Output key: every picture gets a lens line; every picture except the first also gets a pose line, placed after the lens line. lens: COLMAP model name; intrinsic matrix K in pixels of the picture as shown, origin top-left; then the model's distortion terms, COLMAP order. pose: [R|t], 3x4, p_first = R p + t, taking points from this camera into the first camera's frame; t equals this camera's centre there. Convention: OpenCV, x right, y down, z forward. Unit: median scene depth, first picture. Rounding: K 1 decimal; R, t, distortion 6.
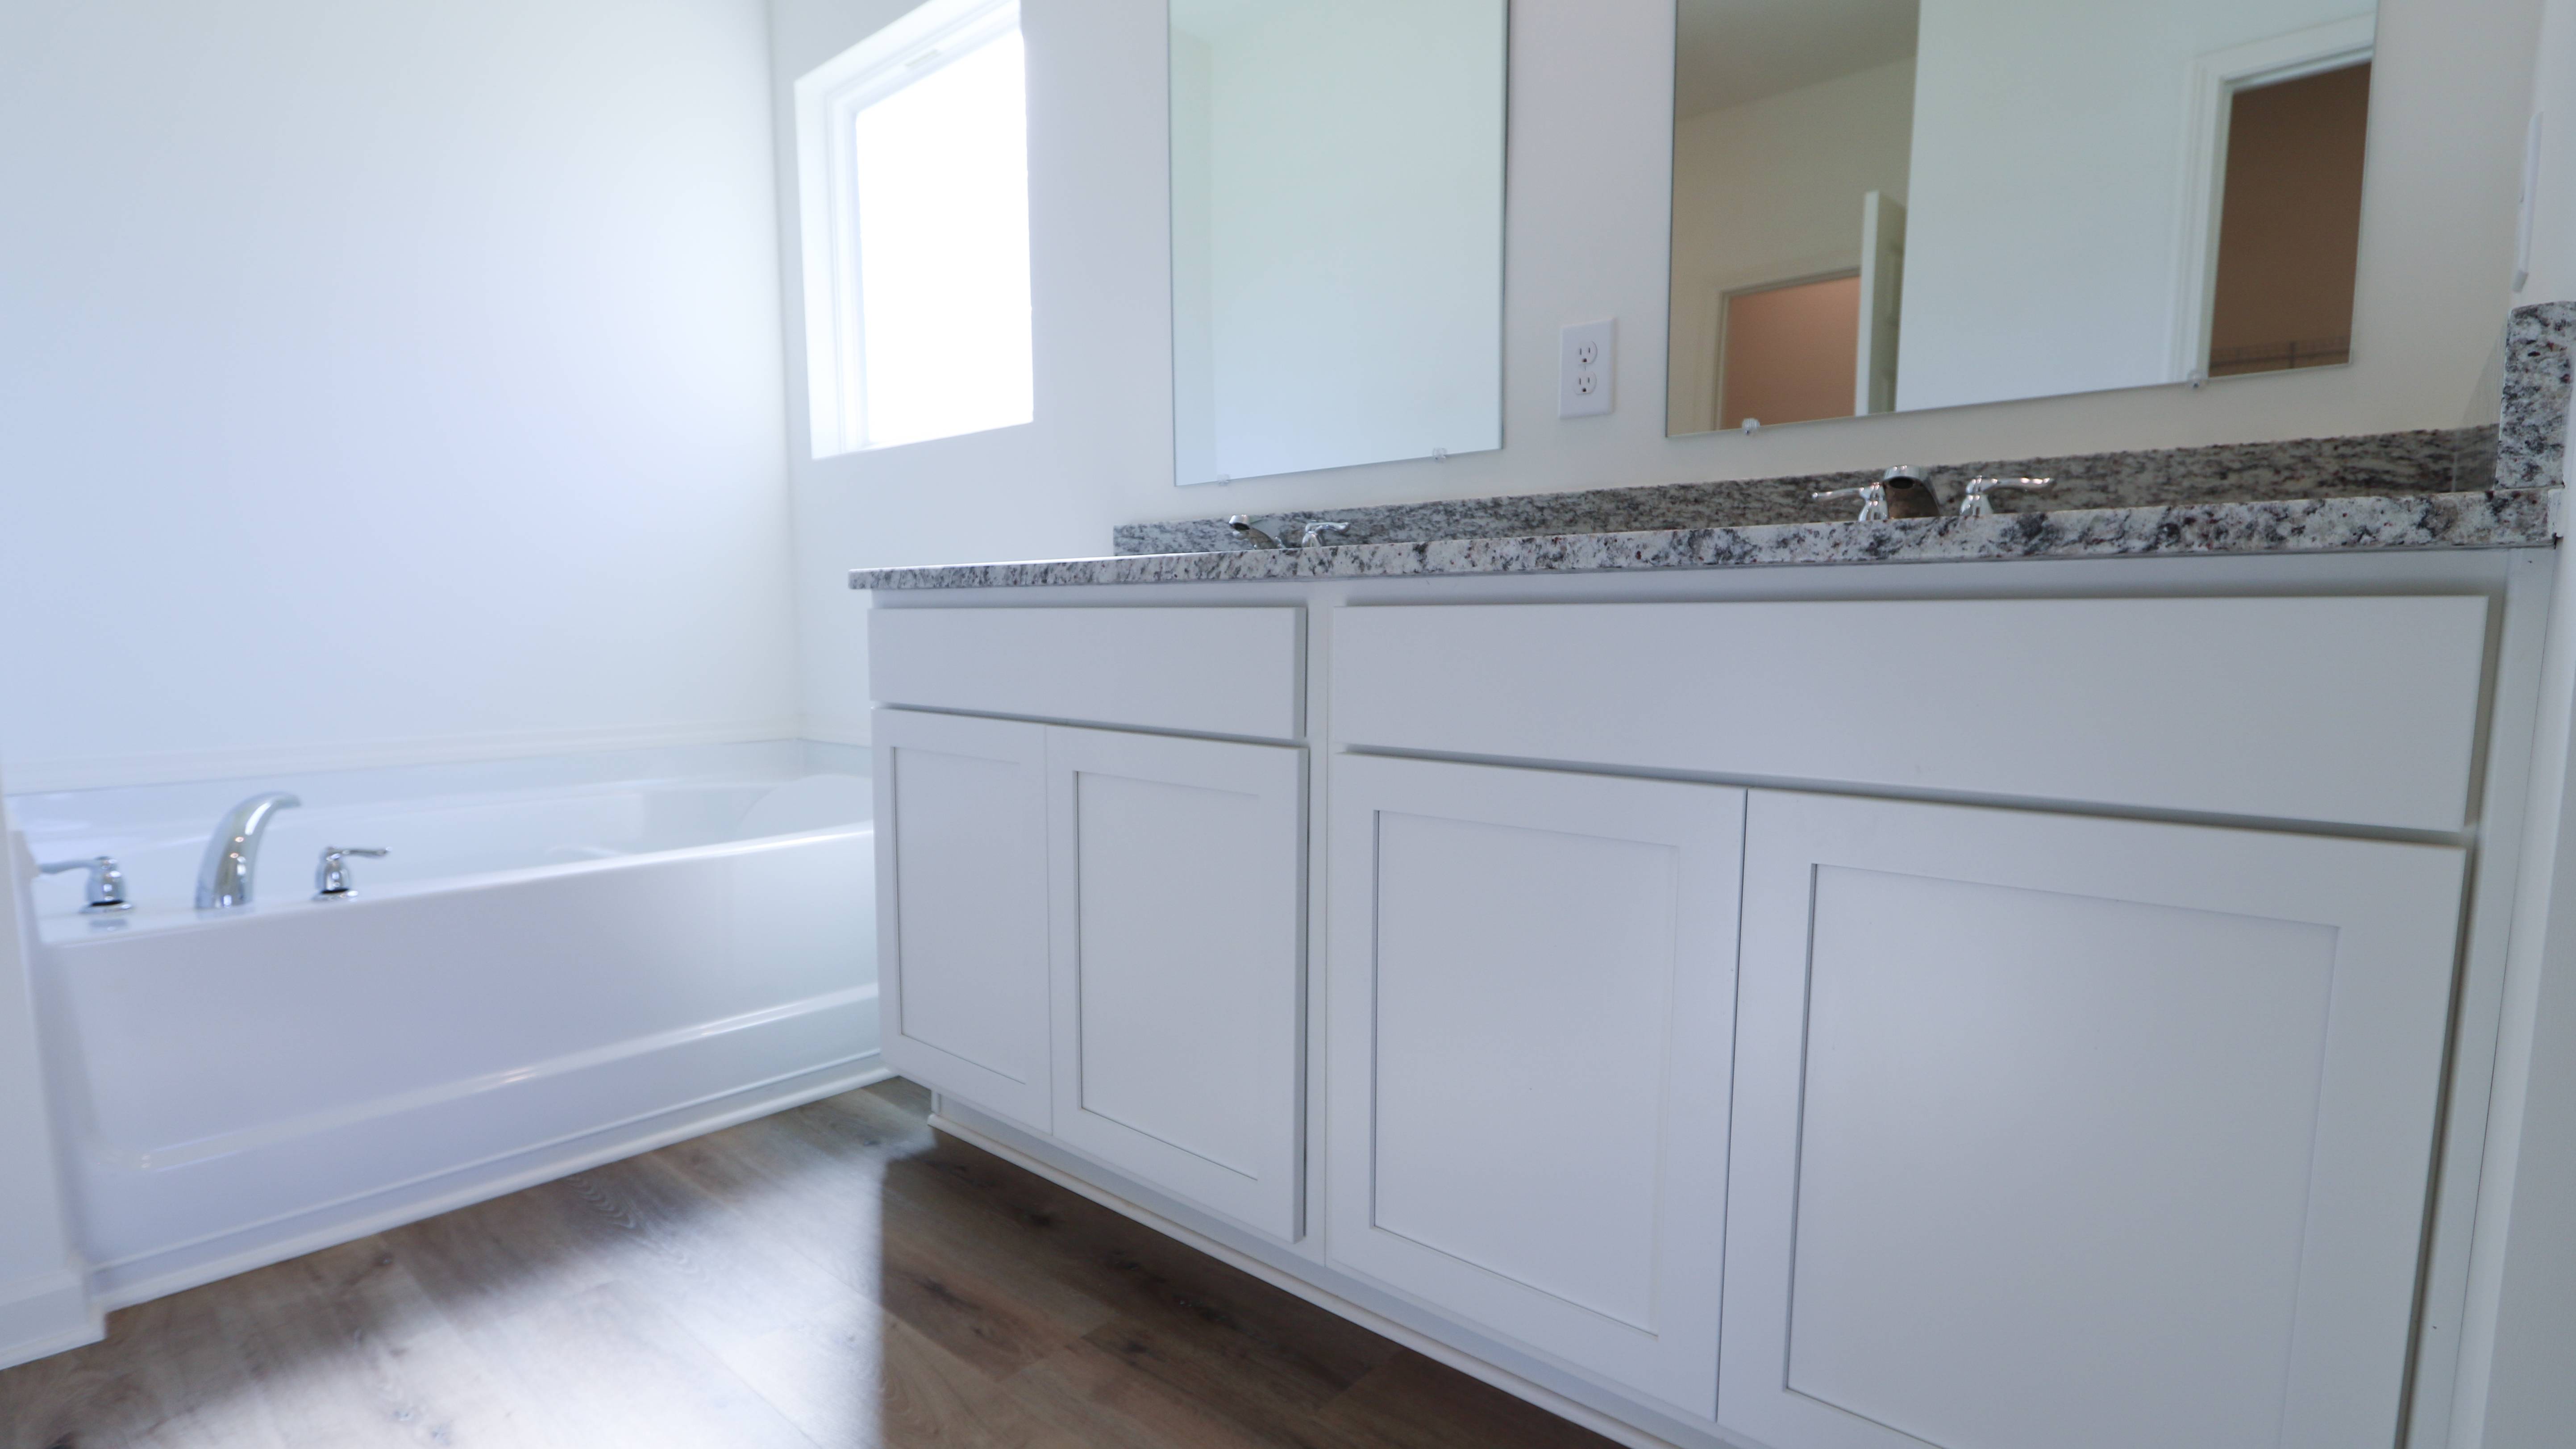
lens RADIAL K [[1275.1, 0, 1237.0], [0, 1275.1, 761.9], [0, 0, 1]] dist [-0.011022, 0.002539]
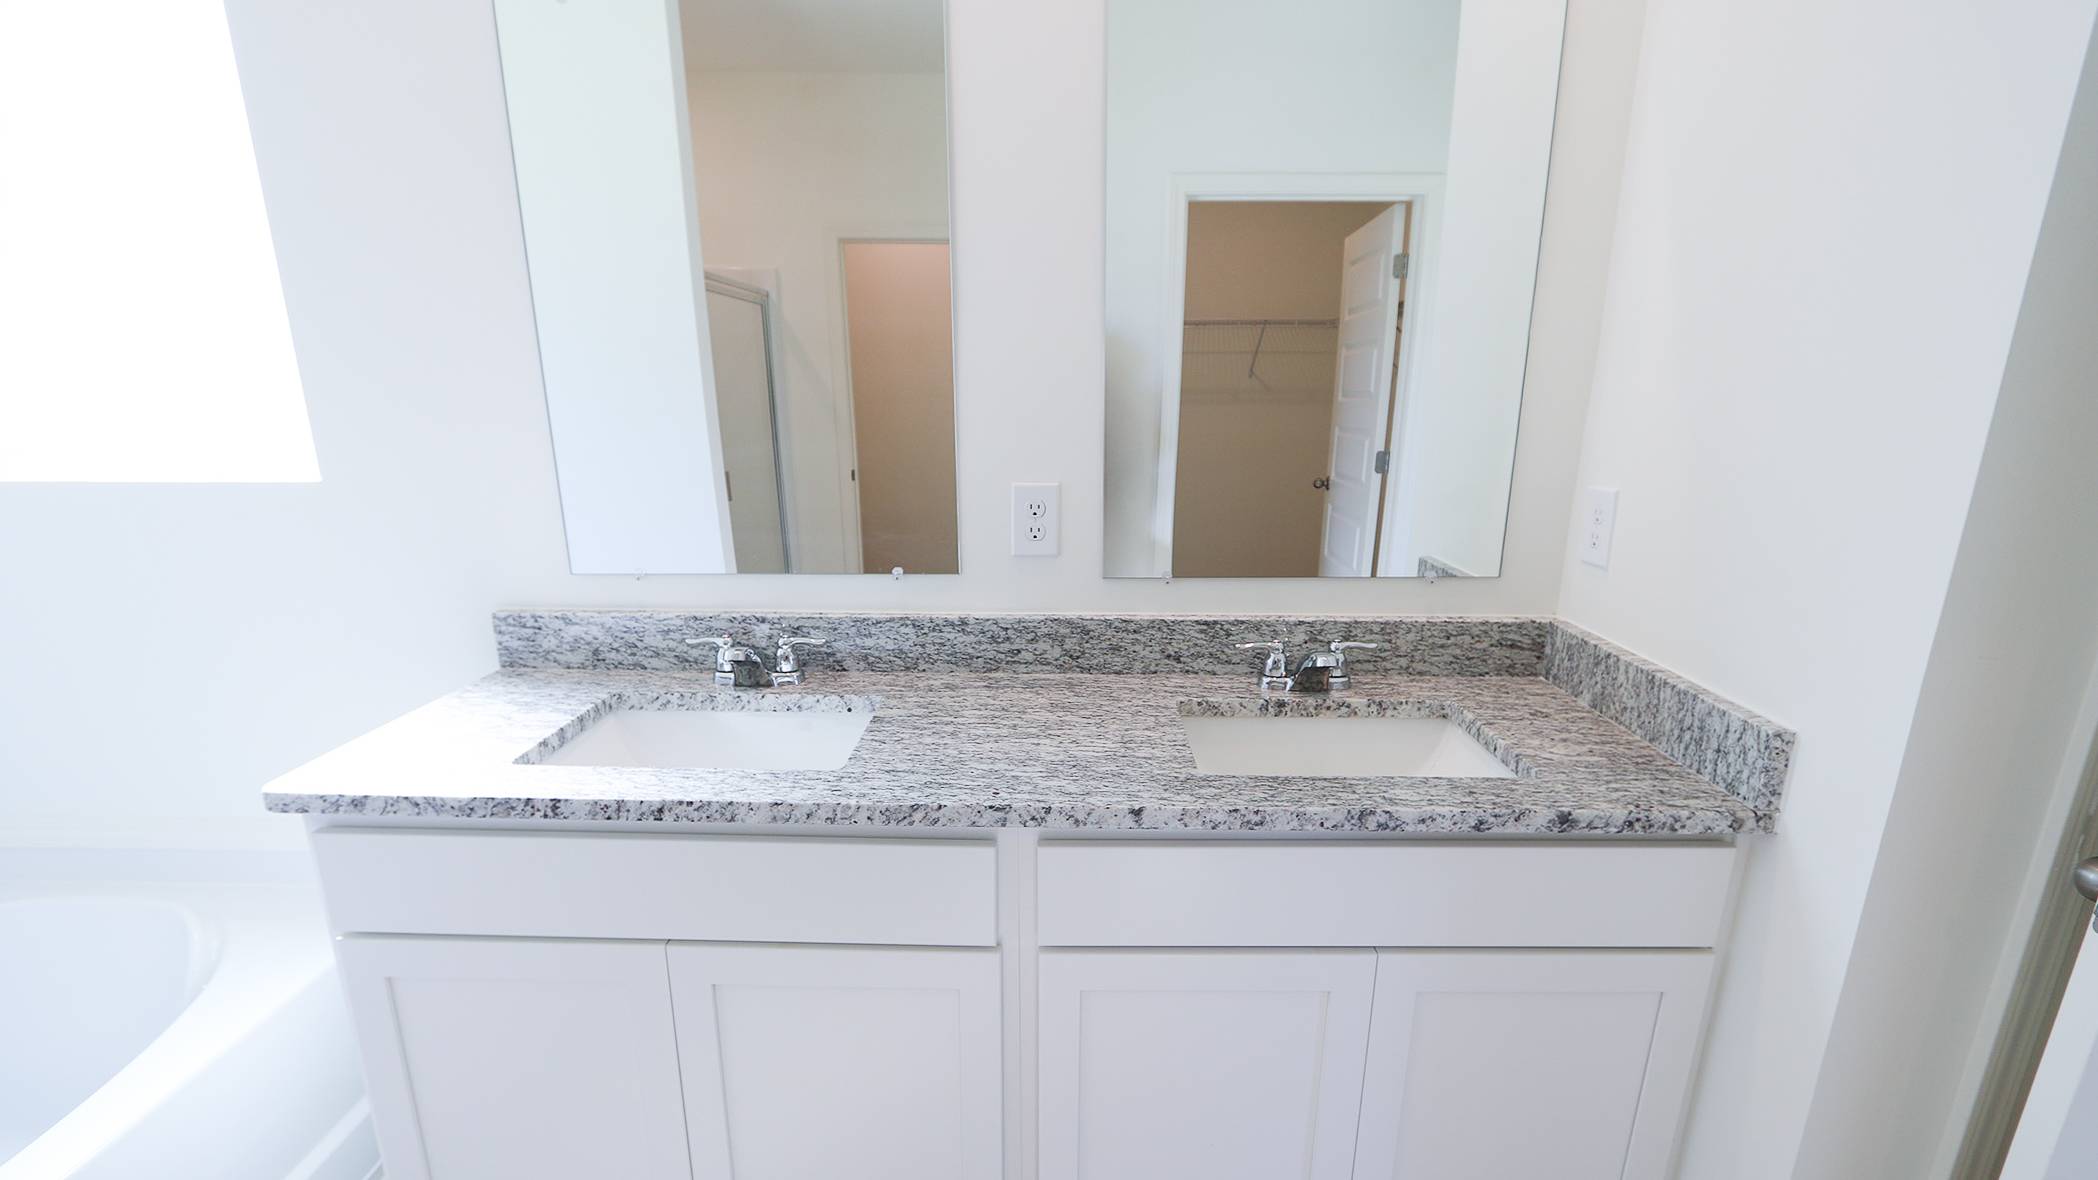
lens RADIAL K [[1038.5, 0, 1054.8], [0, 1038.5, 646.7], [0, 0, 1]] dist [-0.011022, 0.002539]
pose [[0.744040, -0.172169, 0.645571, -0.466166], [0.071757, 0.981231, 0.178985, -0.439688], [-0.664271, -0.086848, 0.742430, 0.265714]]
